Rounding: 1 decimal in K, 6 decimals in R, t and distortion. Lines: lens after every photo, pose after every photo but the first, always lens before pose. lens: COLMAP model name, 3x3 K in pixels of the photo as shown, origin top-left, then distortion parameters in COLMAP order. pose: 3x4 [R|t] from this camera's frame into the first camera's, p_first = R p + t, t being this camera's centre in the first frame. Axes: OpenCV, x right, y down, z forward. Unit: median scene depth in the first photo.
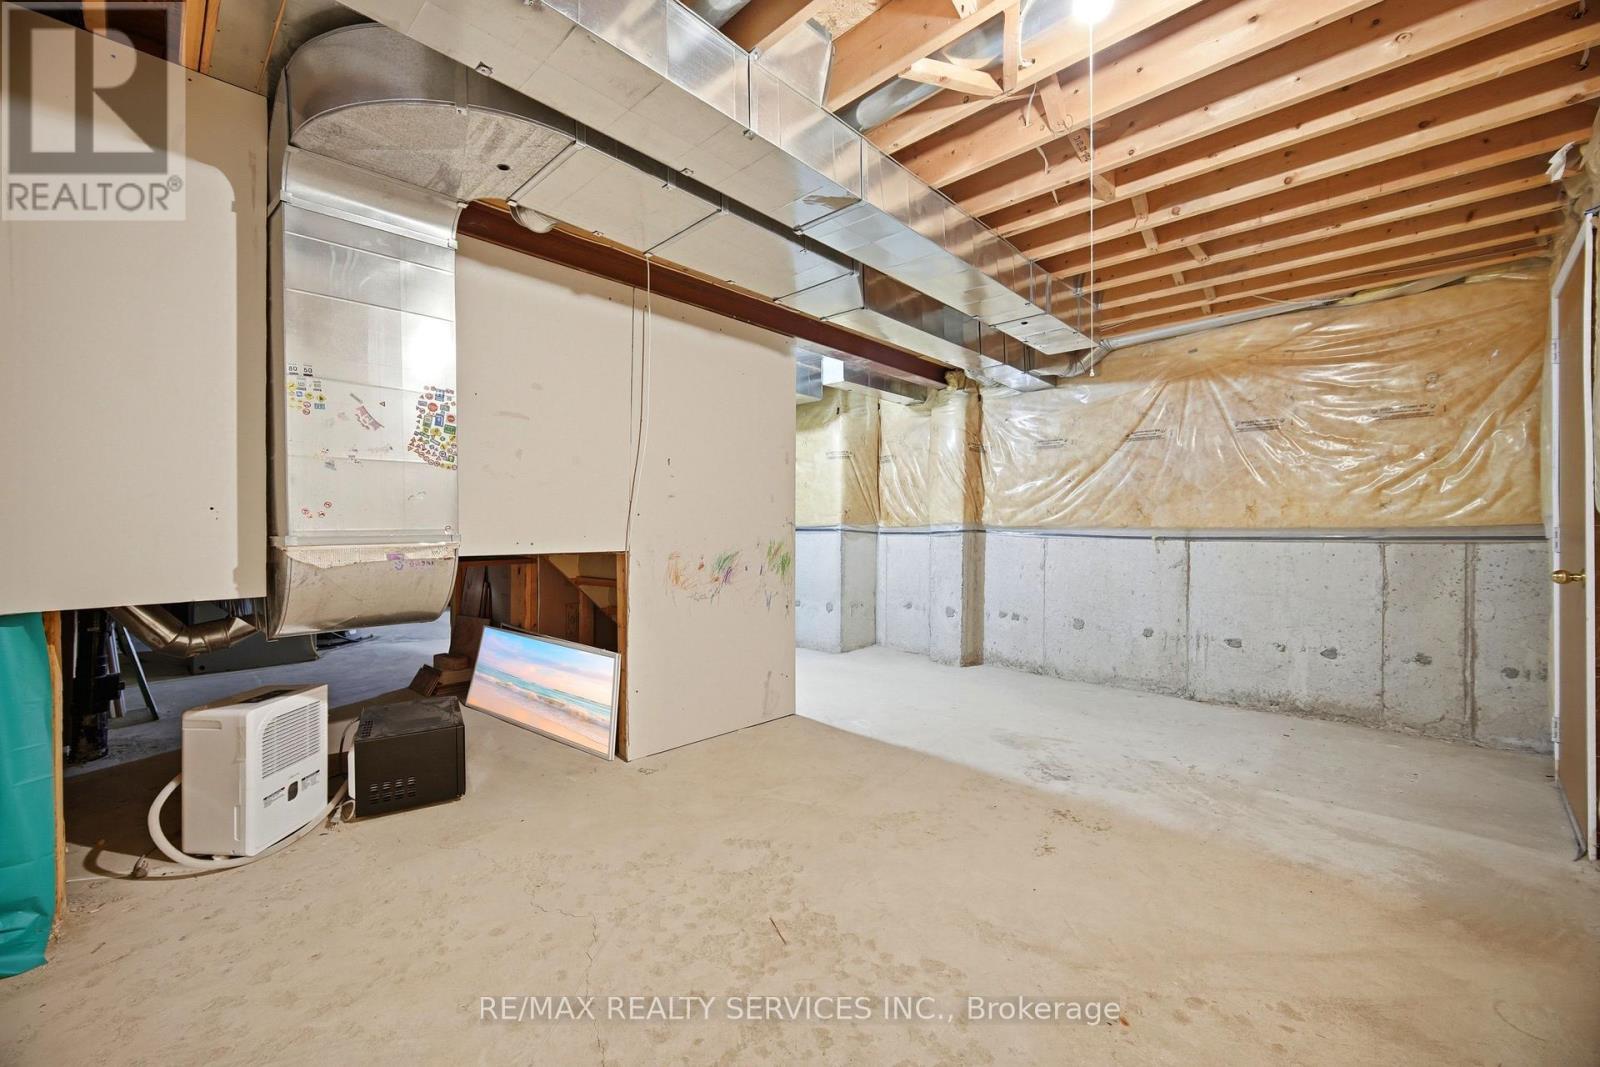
lens RADIAL K [[642.9, 0, 801.3], [0, 642.9, 531.5], [0, 0, 1]] dist [0.001160, -0.000981]
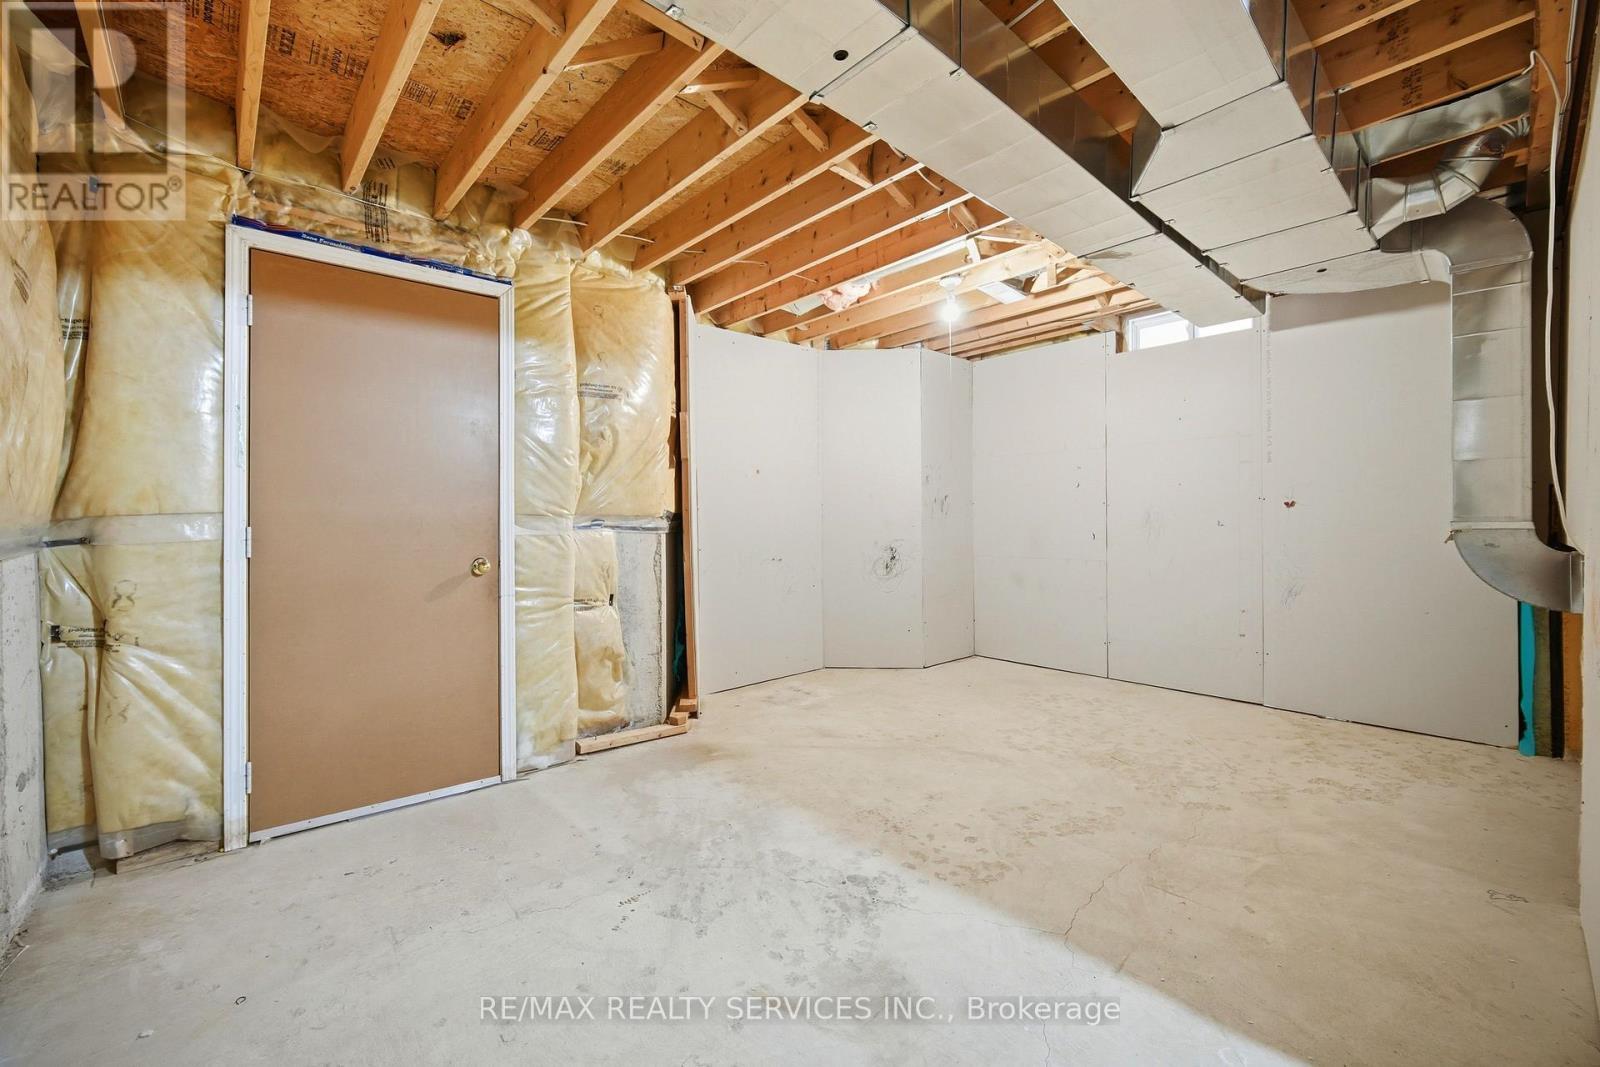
lens RADIAL K [[642.9, 0, 798.6], [0, 642.9, 523.6], [0, 0, 1]] dist [0.001160, -0.000981]
pose [[-0.996450, 0.008238, 0.083777, 0.465178], [0.009003, 0.999921, 0.008759, -0.012187], [-0.083699, 0.009483, -0.996446, 1.945440]]
